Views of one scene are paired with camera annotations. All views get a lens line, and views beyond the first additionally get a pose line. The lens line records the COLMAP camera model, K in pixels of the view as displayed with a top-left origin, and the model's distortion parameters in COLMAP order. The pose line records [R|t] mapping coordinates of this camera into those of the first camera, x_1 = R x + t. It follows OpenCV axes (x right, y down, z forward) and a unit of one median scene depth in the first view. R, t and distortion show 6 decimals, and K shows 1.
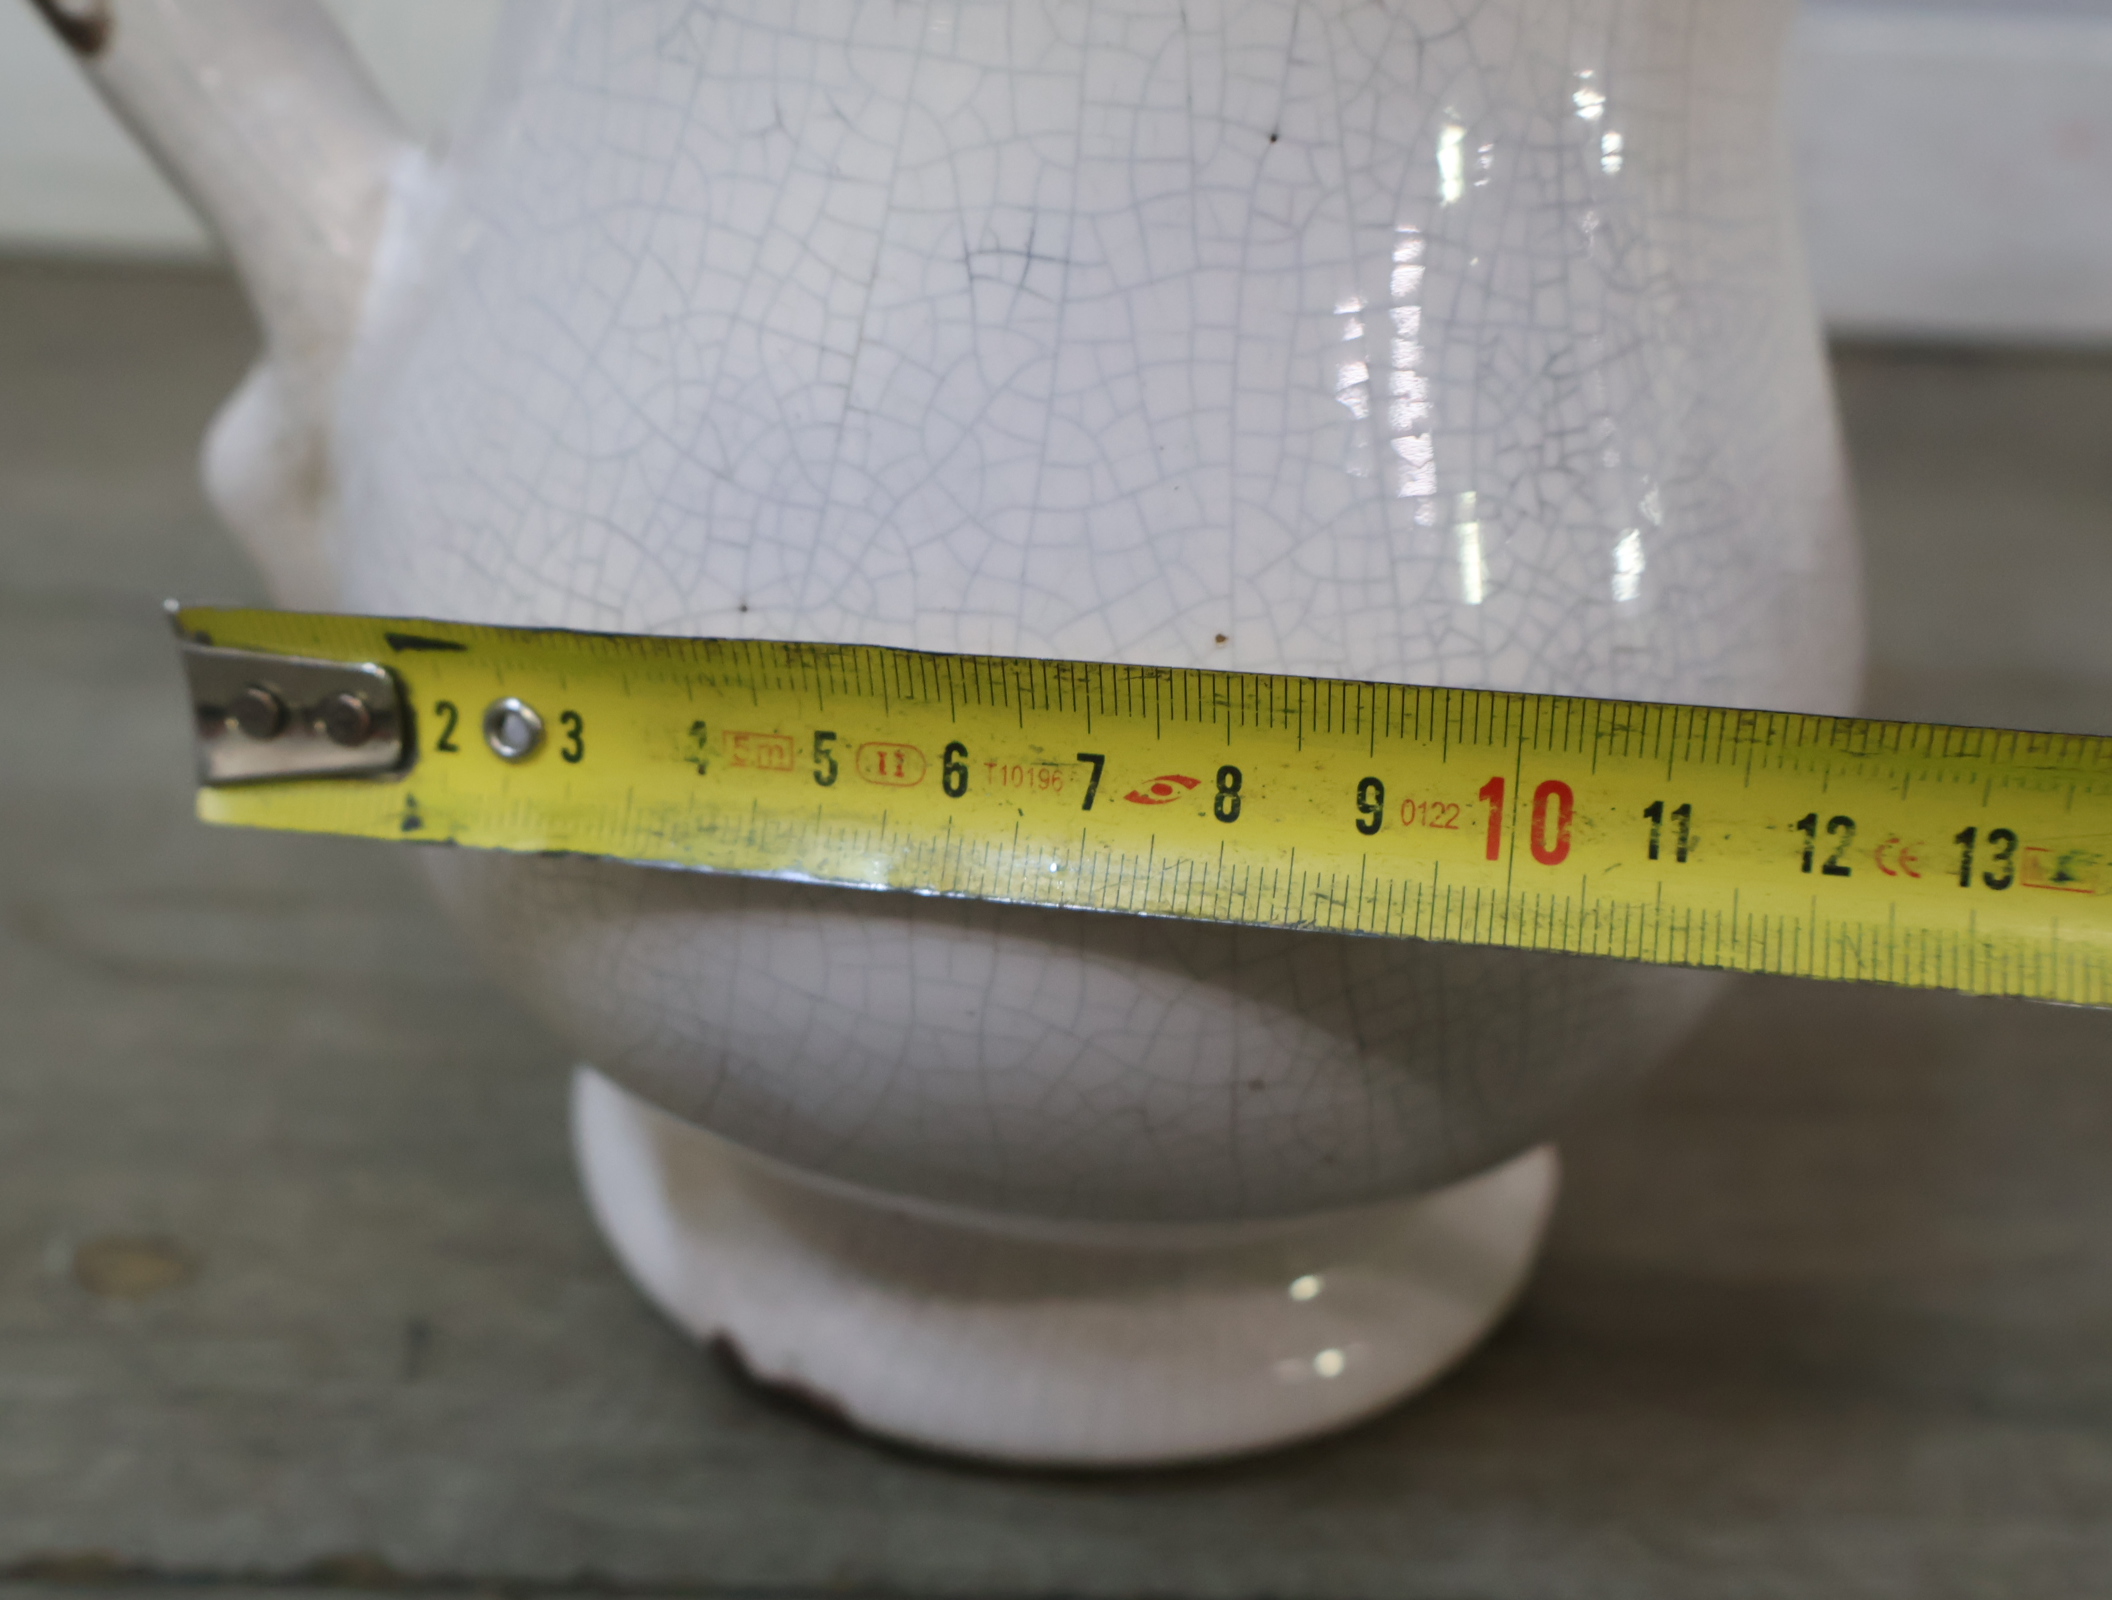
lens RADIAL K [[2293.9, 0, 1062.4], [0, 2293.9, 805.9], [0, 0, 1]] dist [0.008204, 0.000000]
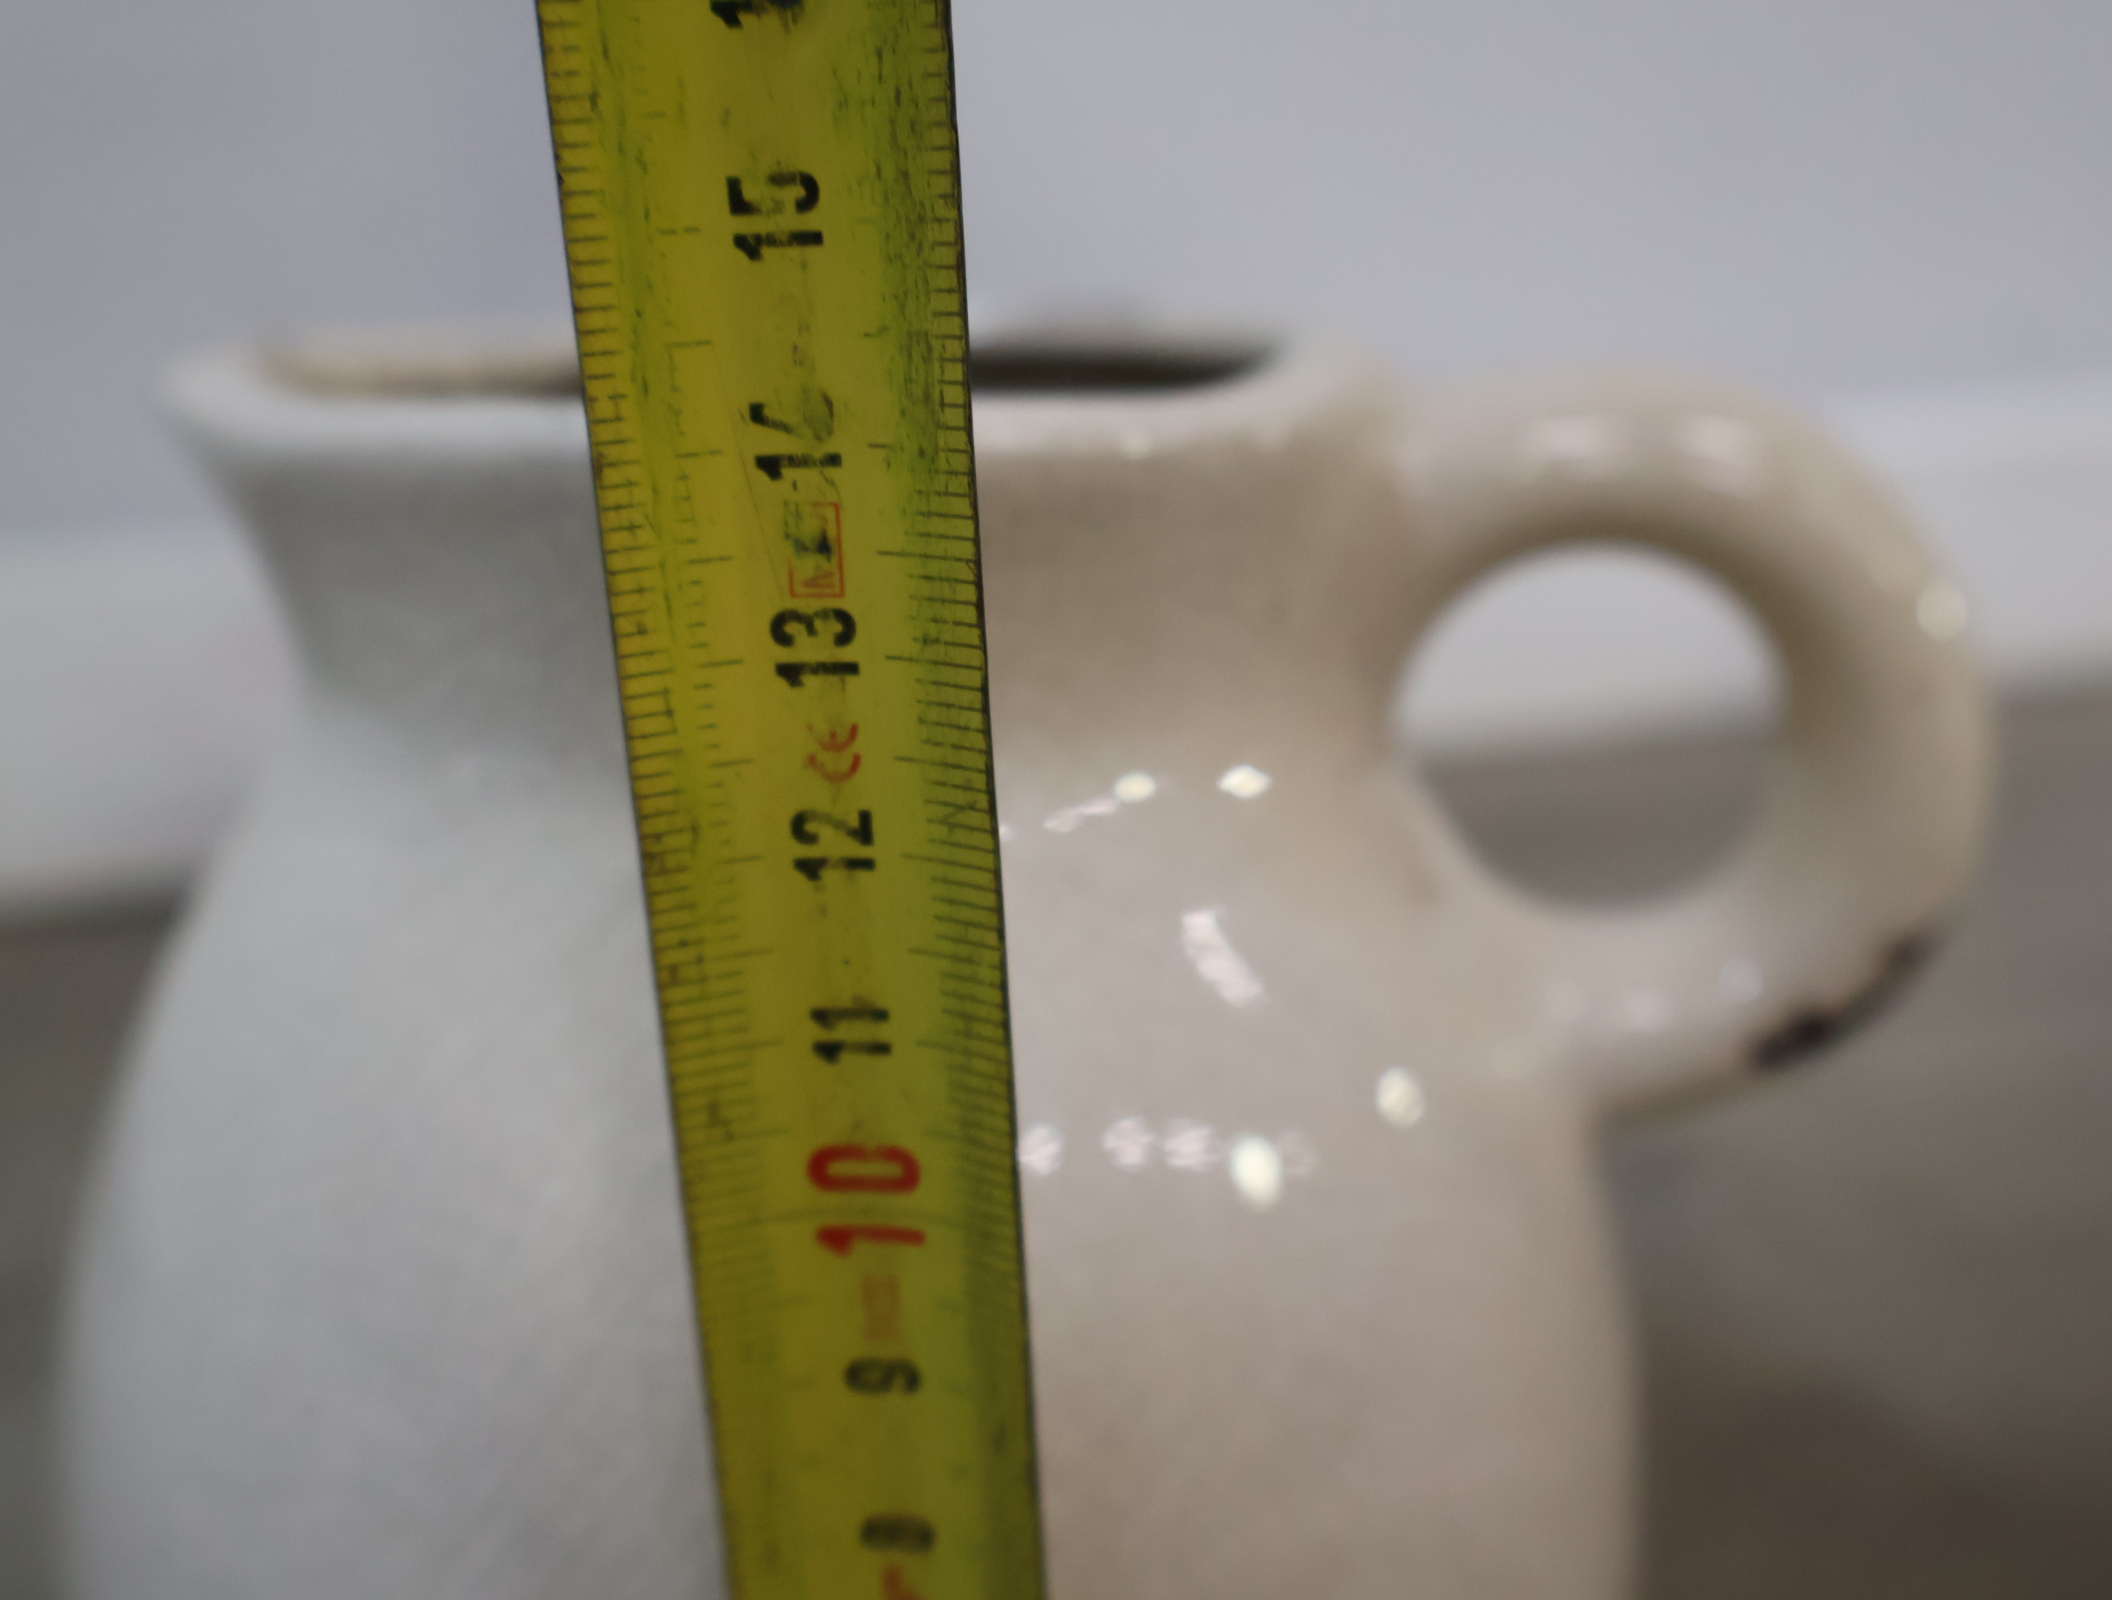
lens RADIAL K [[2293.9, 0, 1059.6], [0, 2293.9, 802.5], [0, 0, 1]] dist [0.008204, 0.000000]
pose [[-0.076786, -0.990615, -0.113076, 0.427992], [0.958590, -0.042154, -0.281654, 0.296808], [0.274244, -0.130021, 0.952830, 0.326712]]
